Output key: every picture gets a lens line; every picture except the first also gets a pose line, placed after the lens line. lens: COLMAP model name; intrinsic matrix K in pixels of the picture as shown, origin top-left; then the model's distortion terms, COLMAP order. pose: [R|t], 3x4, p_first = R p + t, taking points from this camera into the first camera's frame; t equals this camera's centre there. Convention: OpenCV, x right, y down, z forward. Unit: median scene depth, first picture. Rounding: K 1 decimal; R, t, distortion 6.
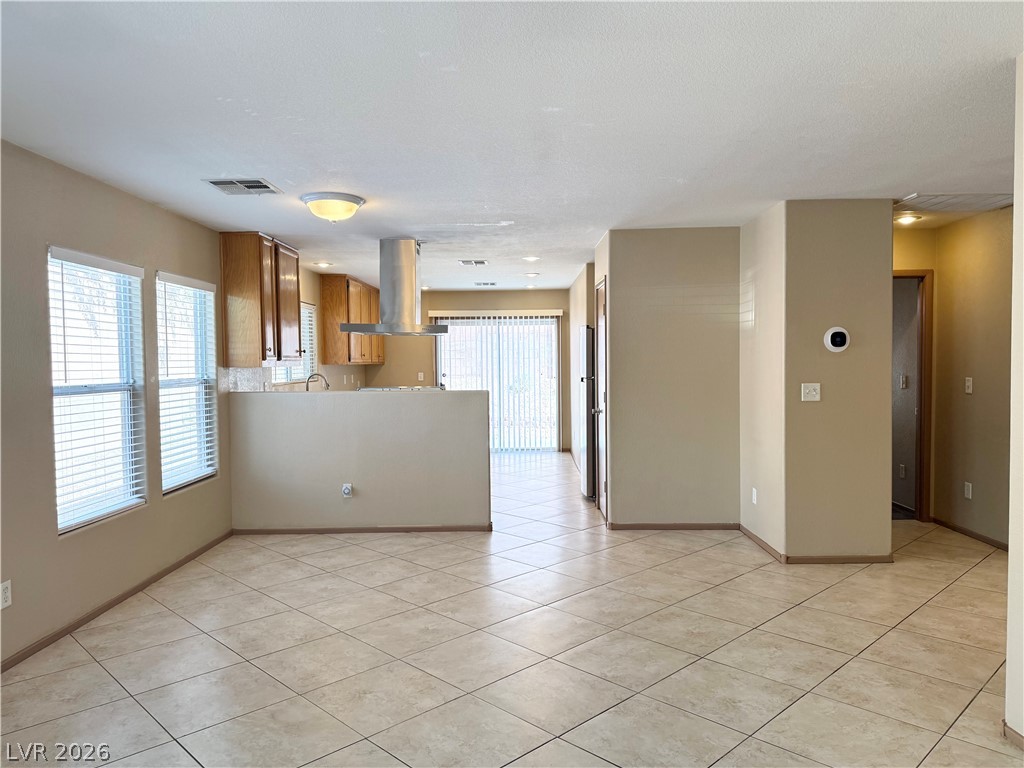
lens RADIAL K [[717.4, 0, 513.9], [0, 717.4, 385.7], [0, 0, 1]] dist [0.110724, -0.163746]
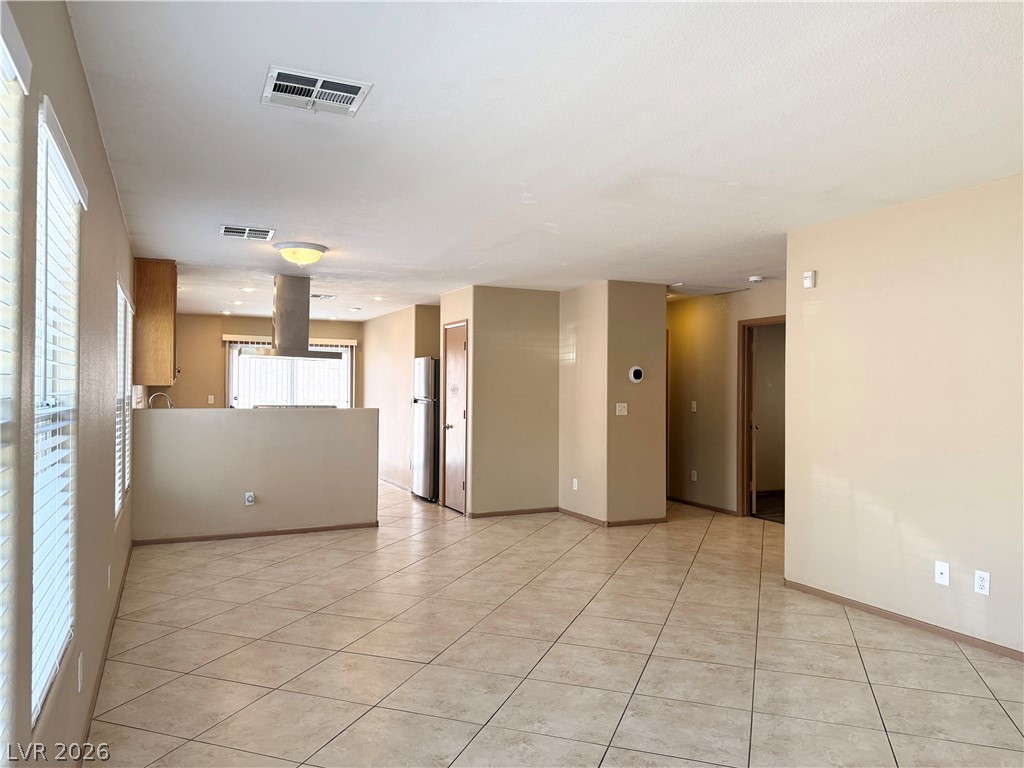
lens RADIAL K [[717.4, 0, 513.9], [0, 717.4, 385.7], [0, 0, 1]] dist [0.110724, -0.163746]
pose [[0.897370, 0.020510, 0.440803, -0.384744], [-0.002109, 0.999107, -0.042192, 0.020129], [-0.441275, 0.036932, 0.896612, -0.194026]]
